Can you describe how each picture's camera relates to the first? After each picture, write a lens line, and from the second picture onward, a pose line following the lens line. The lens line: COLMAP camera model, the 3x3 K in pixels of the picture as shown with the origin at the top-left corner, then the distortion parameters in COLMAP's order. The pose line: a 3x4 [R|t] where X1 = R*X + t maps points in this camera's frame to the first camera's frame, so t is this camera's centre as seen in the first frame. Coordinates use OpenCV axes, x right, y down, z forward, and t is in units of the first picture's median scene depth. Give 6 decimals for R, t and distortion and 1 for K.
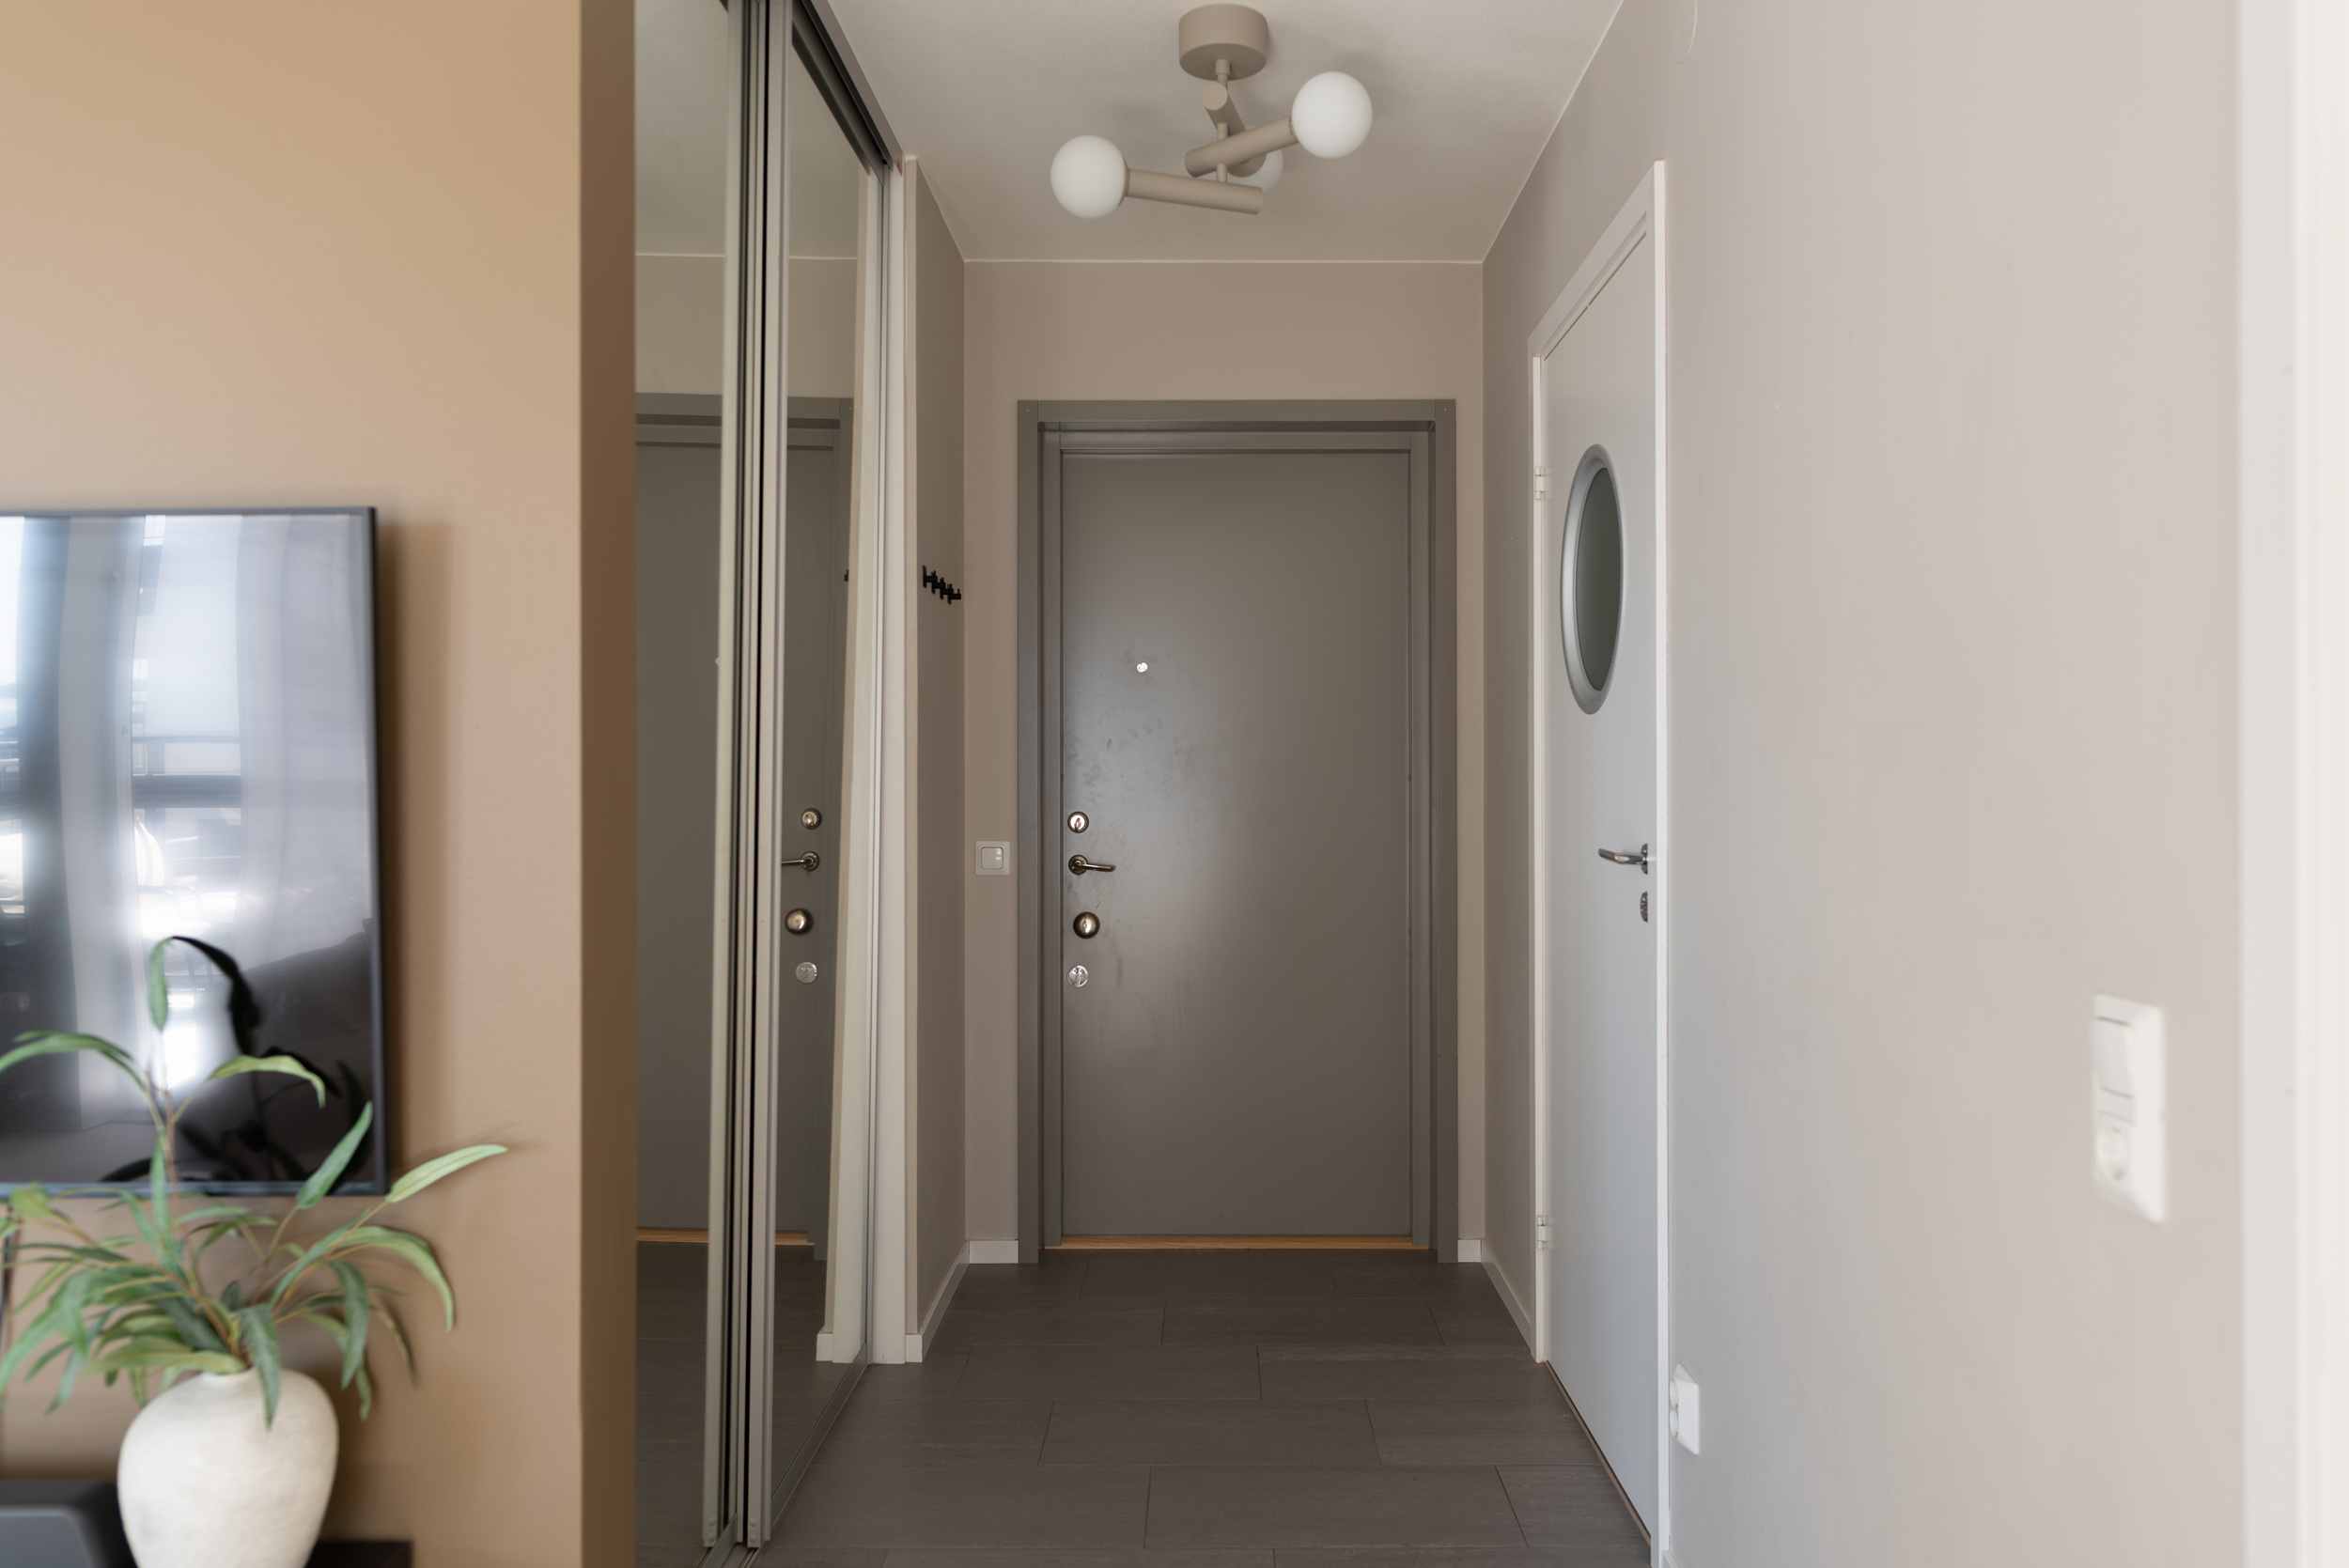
lens RADIAL K [[1708.2, 0, 1220.6], [0, 1708.2, 790.3], [0, 0, 1]] dist [0.009935, -0.000499]
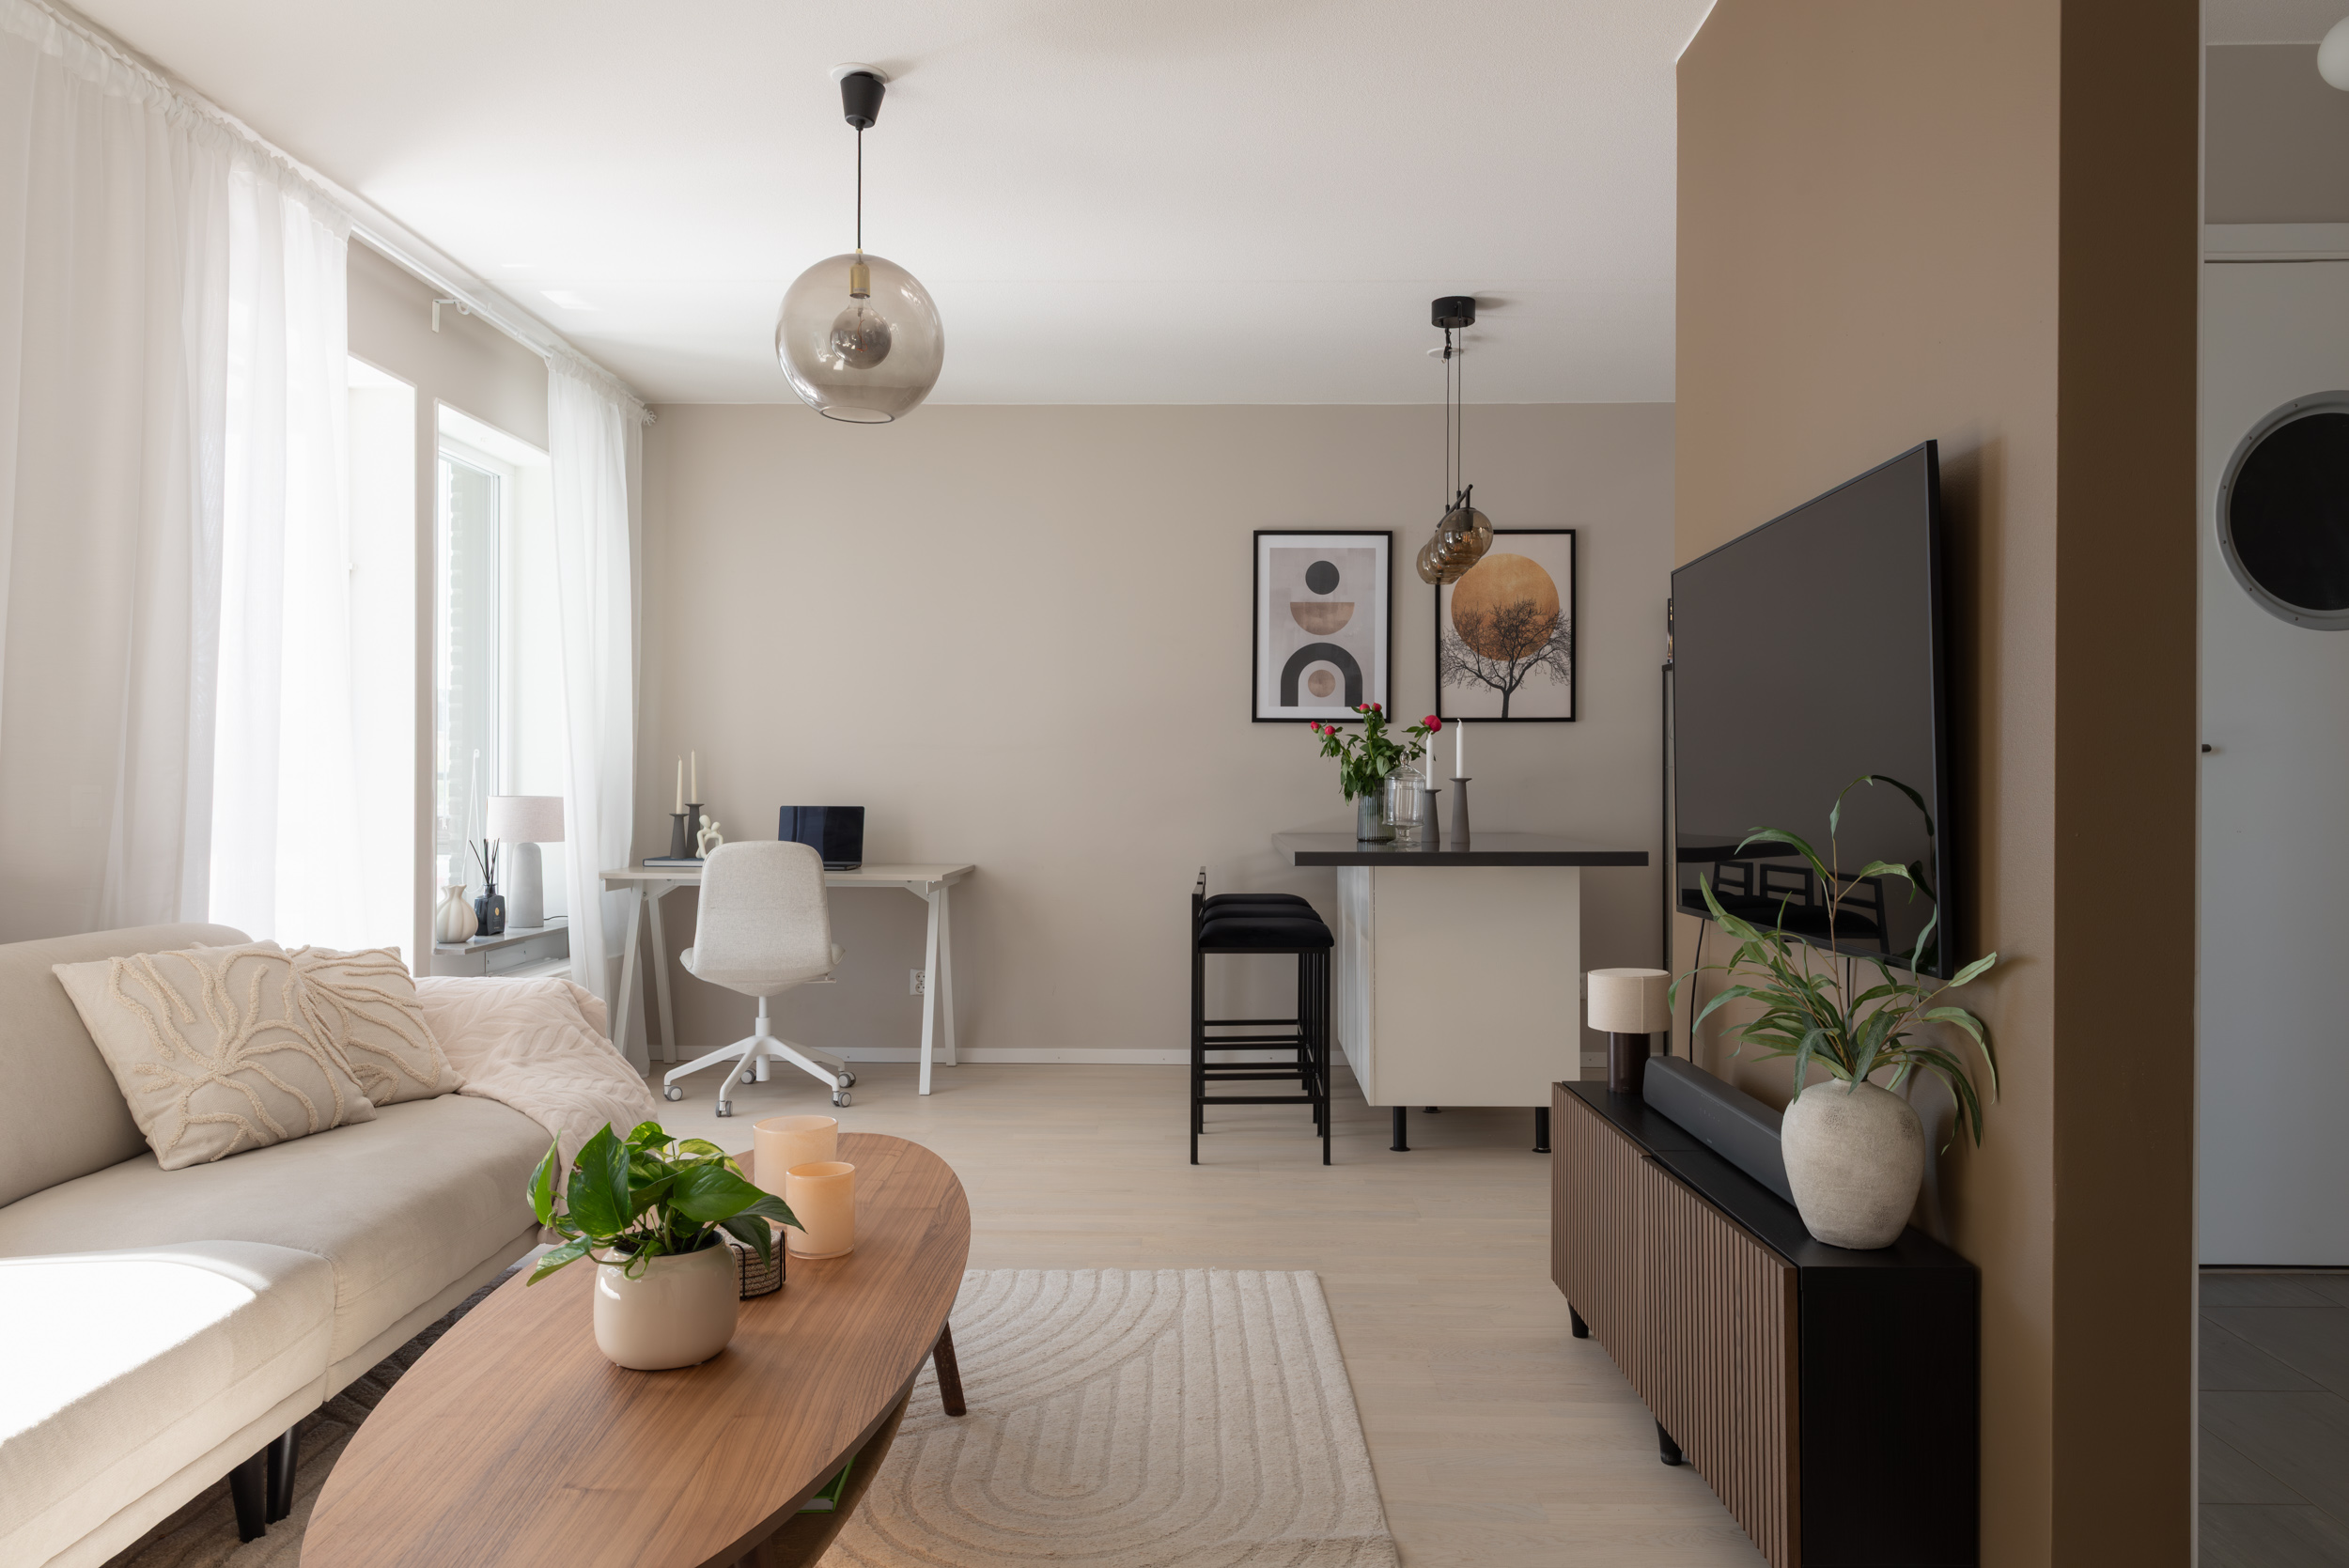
lens RADIAL K [[1596.8, 0, 1182.8], [0, 1596.8, 788.1], [0, 0, 1]] dist [-0.004539, 0.002889]
pose [[-0.021065, 0.004687, -0.999767, 0.273306], [-0.000768, 0.999989, 0.004704, 0.034143], [0.999778, 0.000867, -0.021062, 0.176682]]
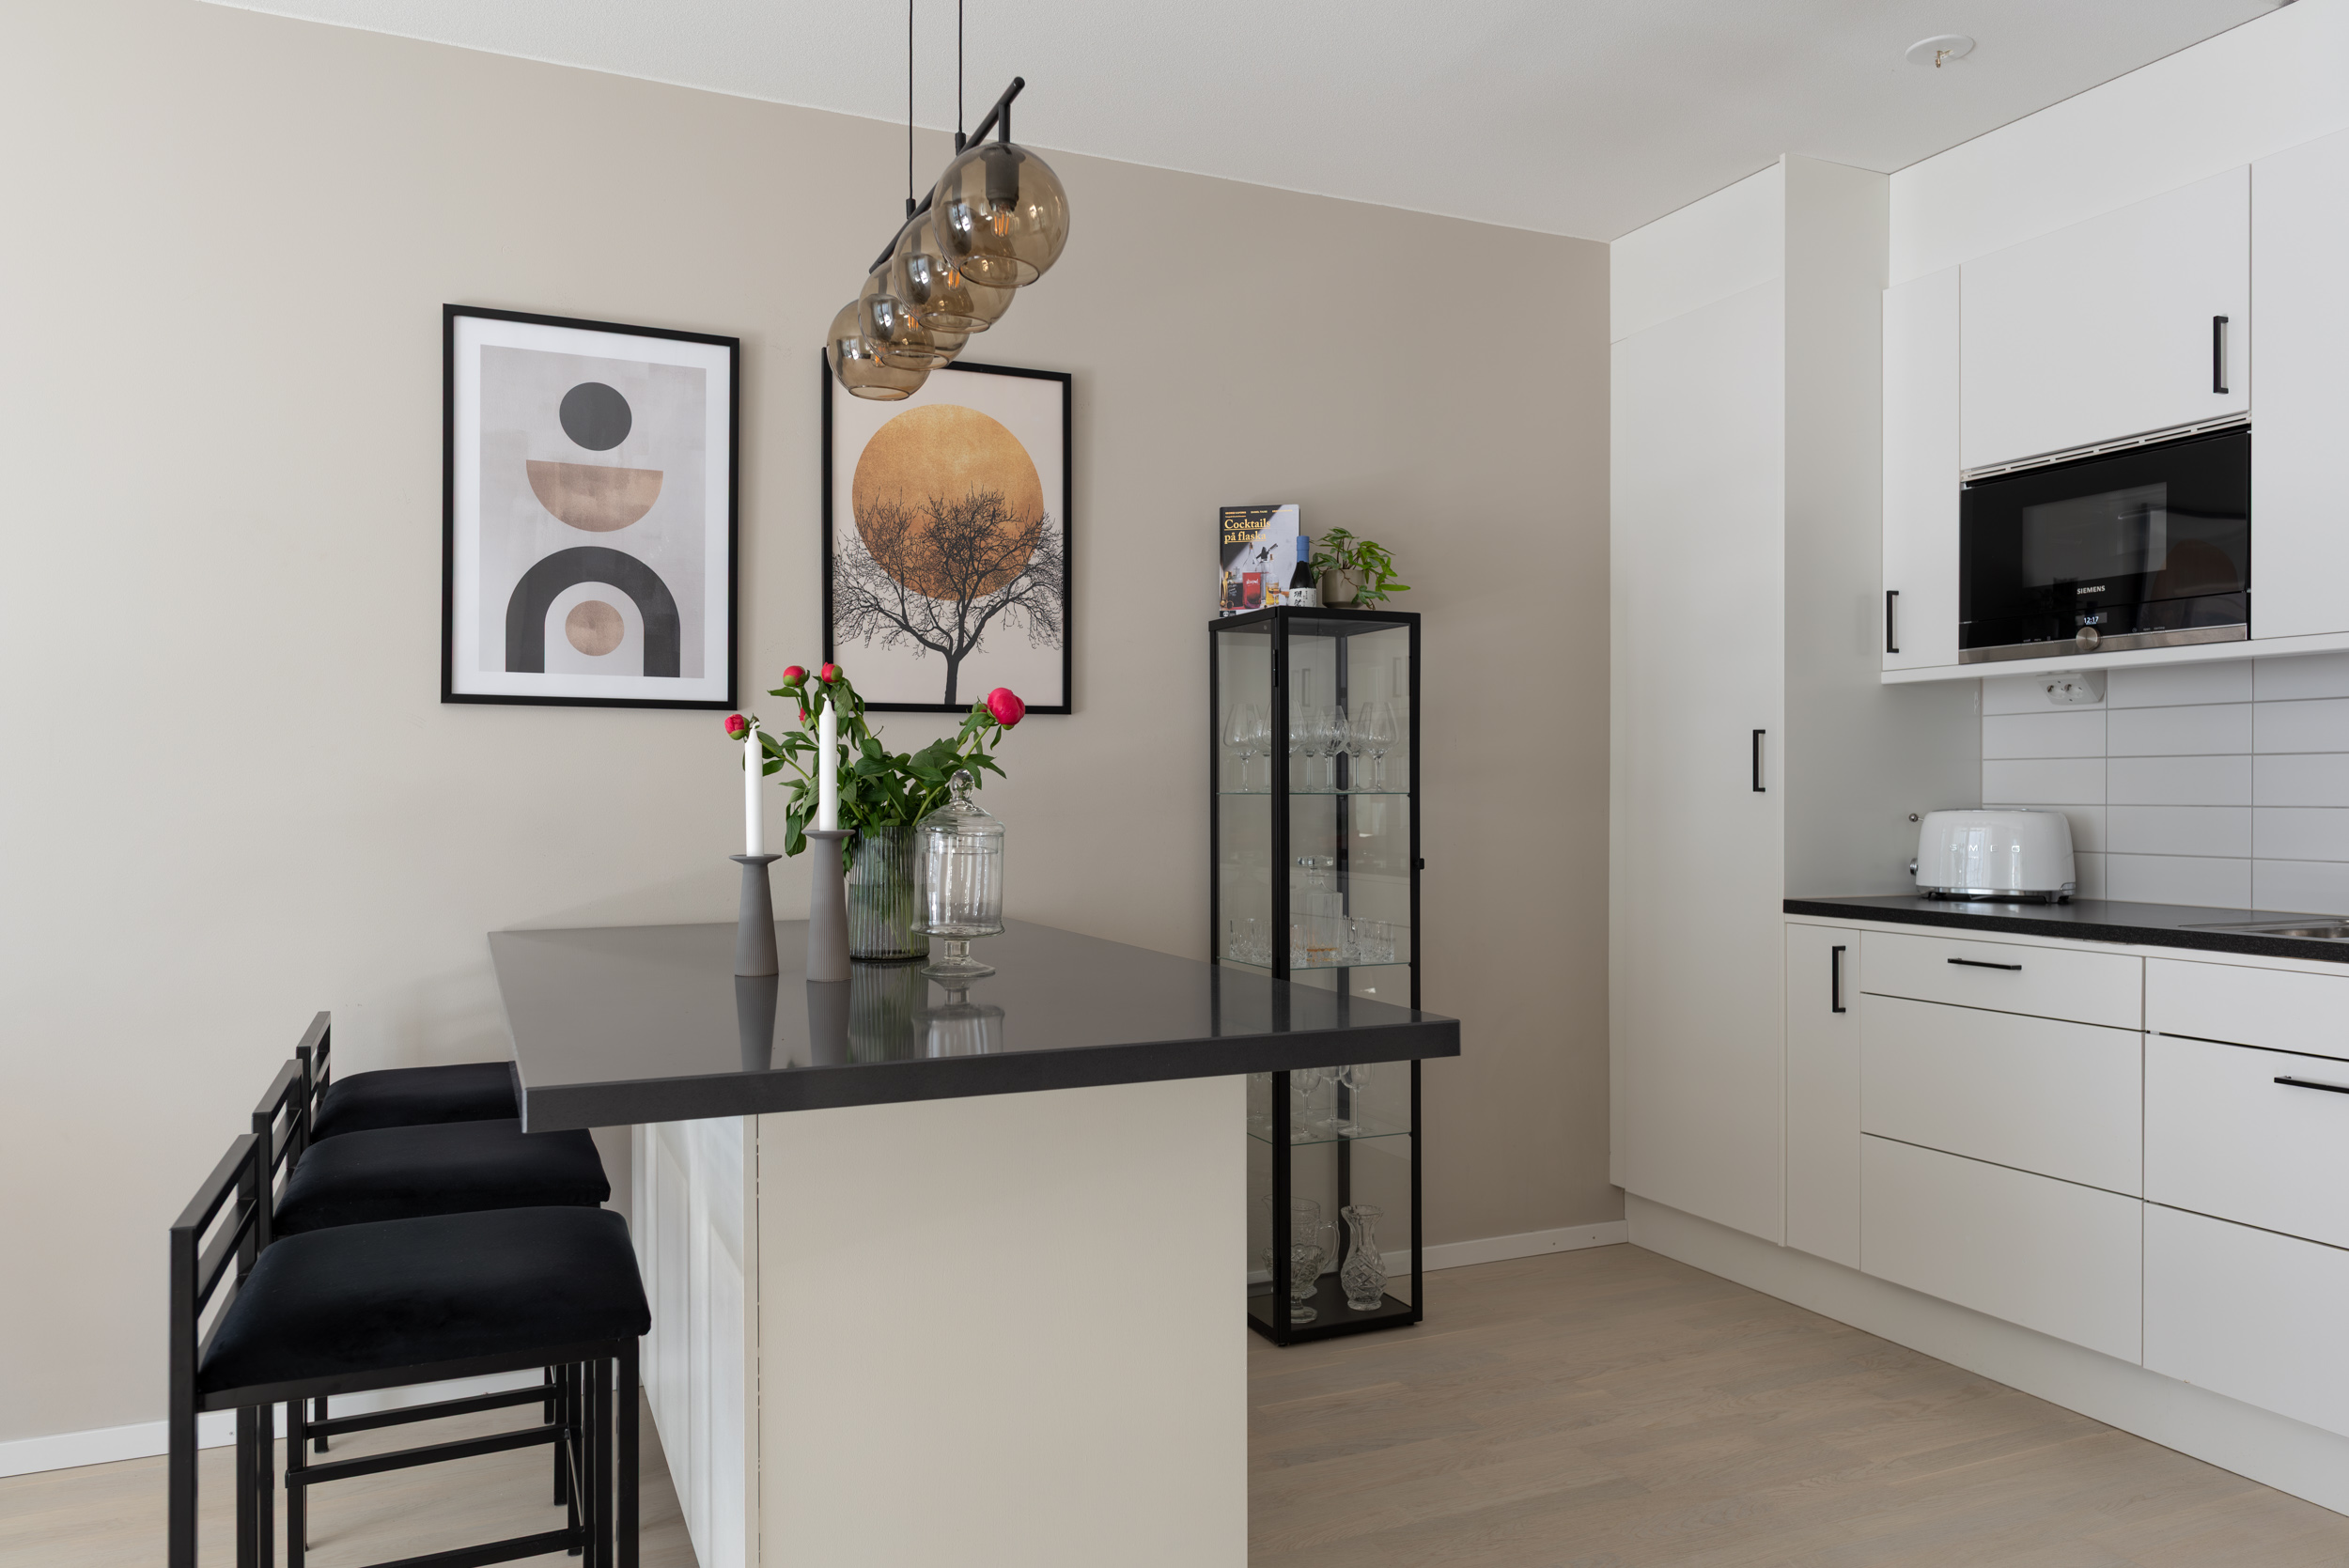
lens RADIAL K [[1597.6, 0, 1174.5], [0, 1597.6, 784.0], [0, 0, 1]] dist [0.010364, 0.001407]
pose [[0.409061, -0.002647, -0.912503, -0.400534], [0.001200, 0.999996, -0.002363, 0.018590], [0.912506, -0.000129, 0.409062, 0.214580]]
